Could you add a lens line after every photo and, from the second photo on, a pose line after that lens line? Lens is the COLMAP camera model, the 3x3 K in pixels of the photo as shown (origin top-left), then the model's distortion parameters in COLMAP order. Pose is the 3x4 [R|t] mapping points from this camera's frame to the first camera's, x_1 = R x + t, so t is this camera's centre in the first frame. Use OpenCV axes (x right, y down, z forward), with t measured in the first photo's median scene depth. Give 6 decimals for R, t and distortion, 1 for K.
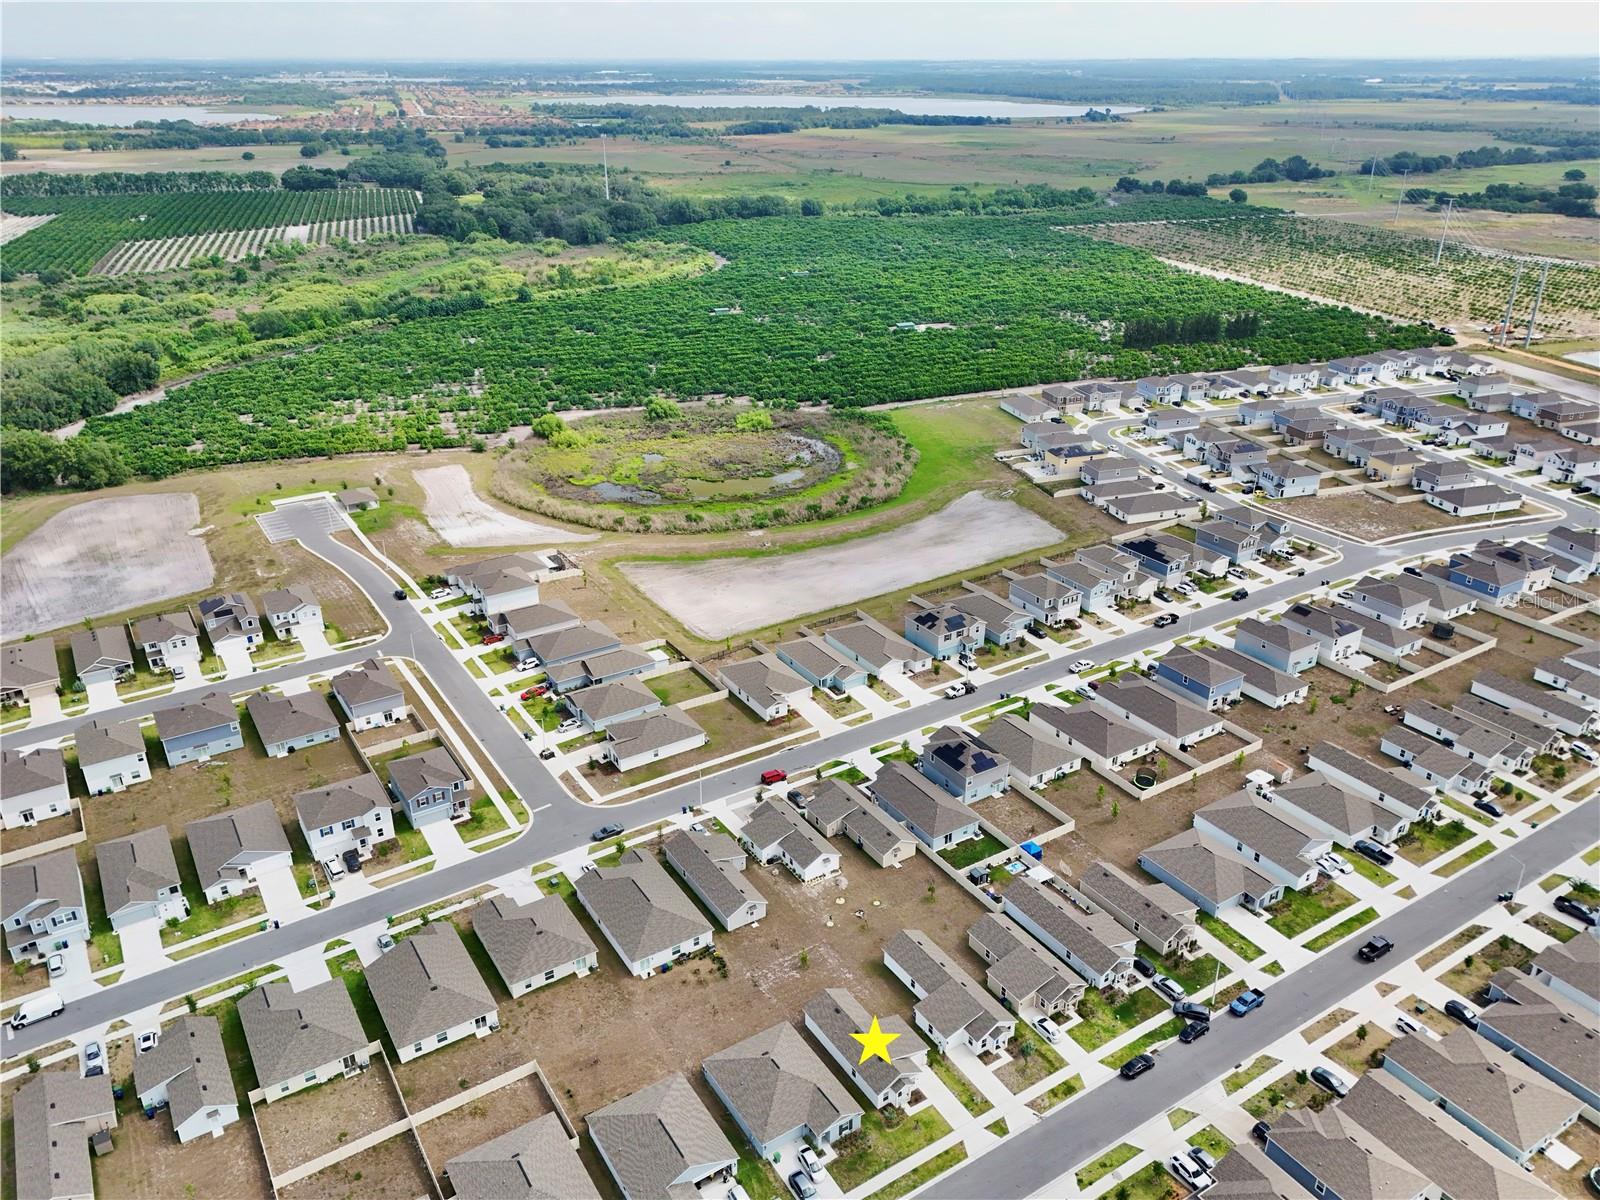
lens RADIAL K [[1176.4, 0, 803.3], [0, 1176.4, 612.1], [0, 0, 1]] dist [0.072150, -0.070560]
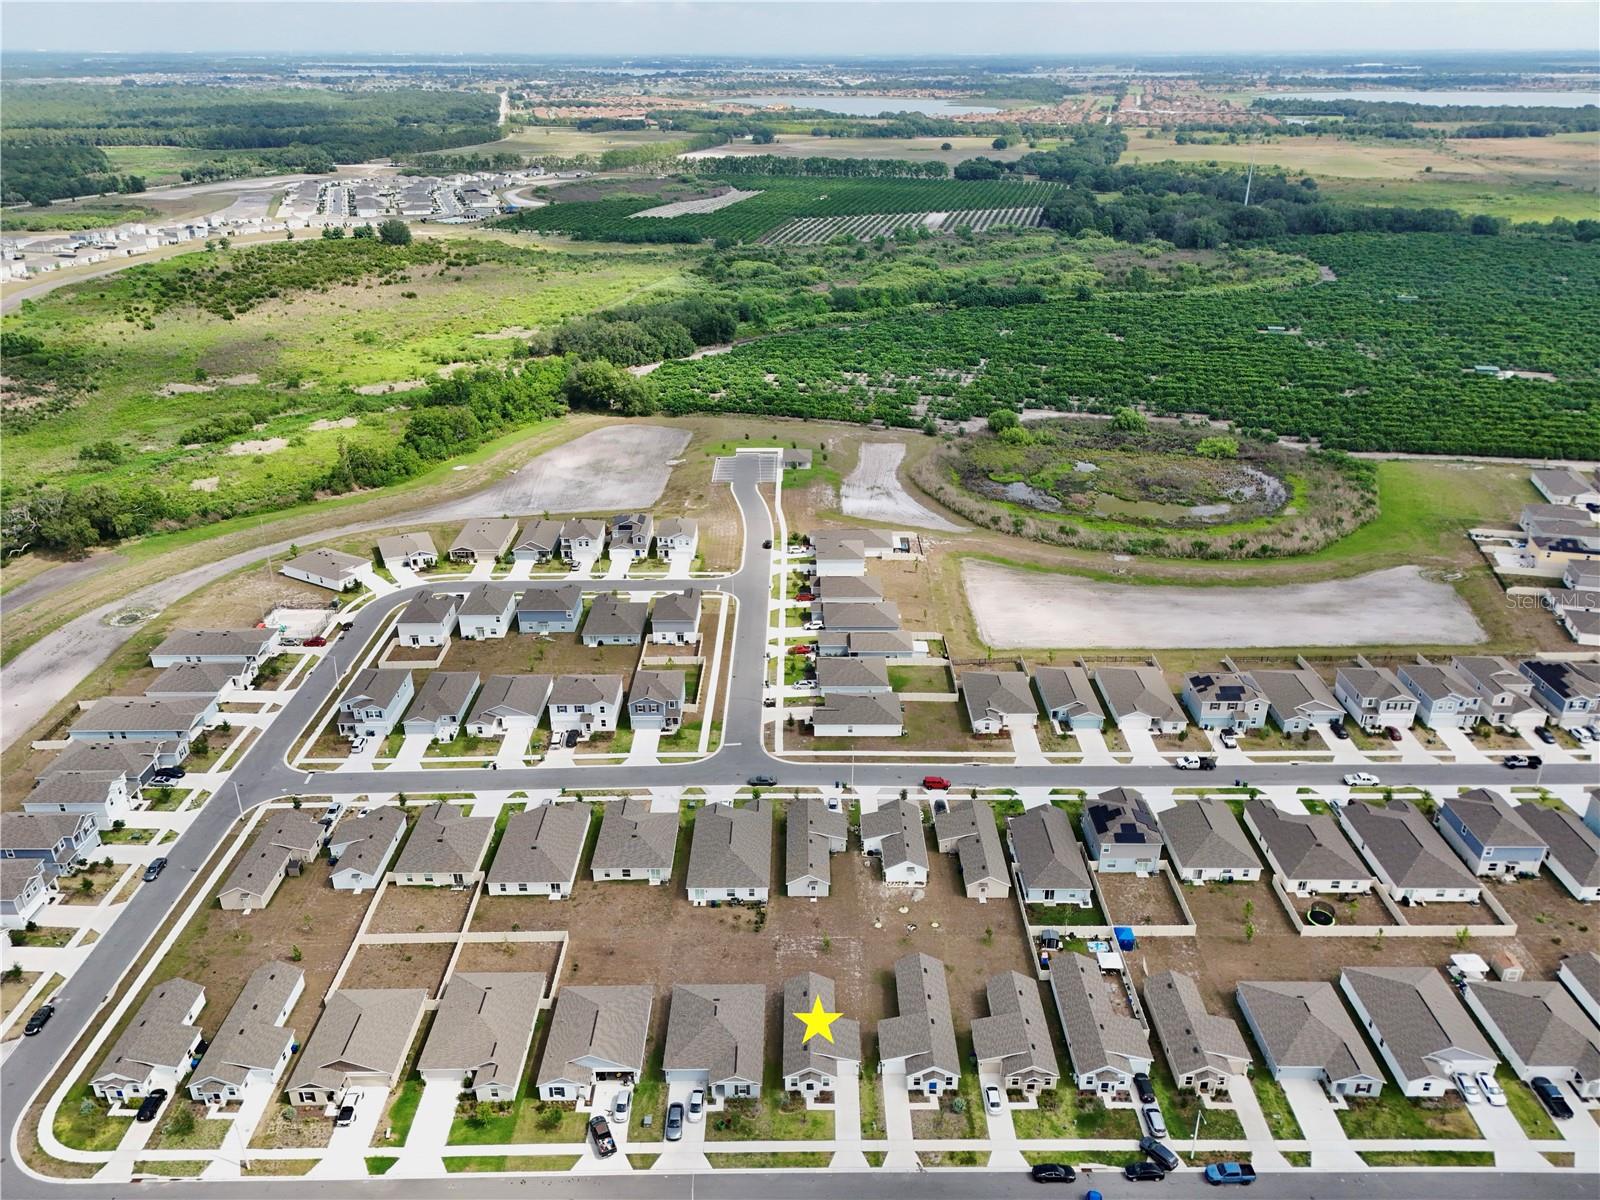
lens RADIAL K [[1176.4, 0, 803.3], [0, 1176.4, 612.1], [0, 0, 1]] dist [0.072150, -0.070560]
pose [[0.844447, 0.230254, -0.483625, 0.282871], [-0.227893, 0.971539, 0.064633, -0.035914], [0.484742, 0.055636, 0.872886, 0.042713]]
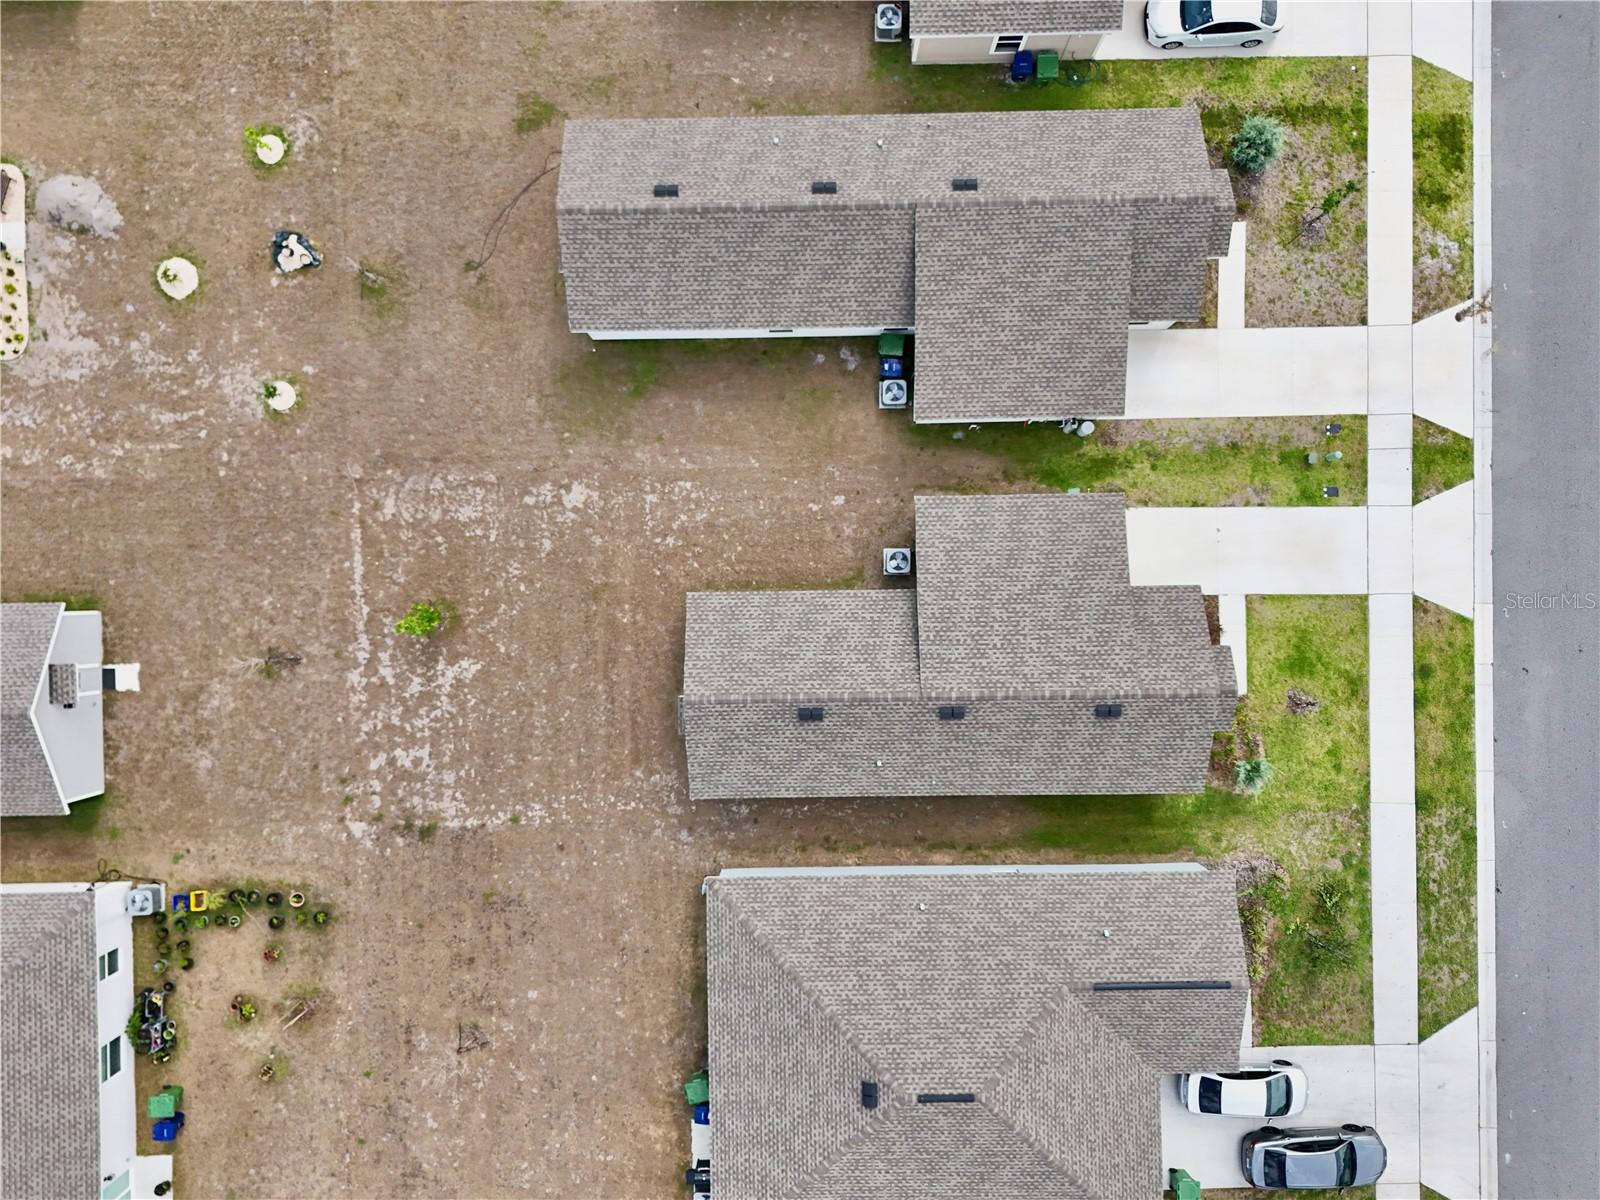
lens RADIAL K [[1176.4, 0, 803.3], [0, 1176.4, 612.1], [0, 0, 1]] dist [0.072150, -0.070560]
pose [[0.524173, -0.851542, -0.010942, 0.030577], [0.366619, 0.214041, 0.905415, 0.067283], [-0.768657, -0.478605, 0.424386, 0.563760]]
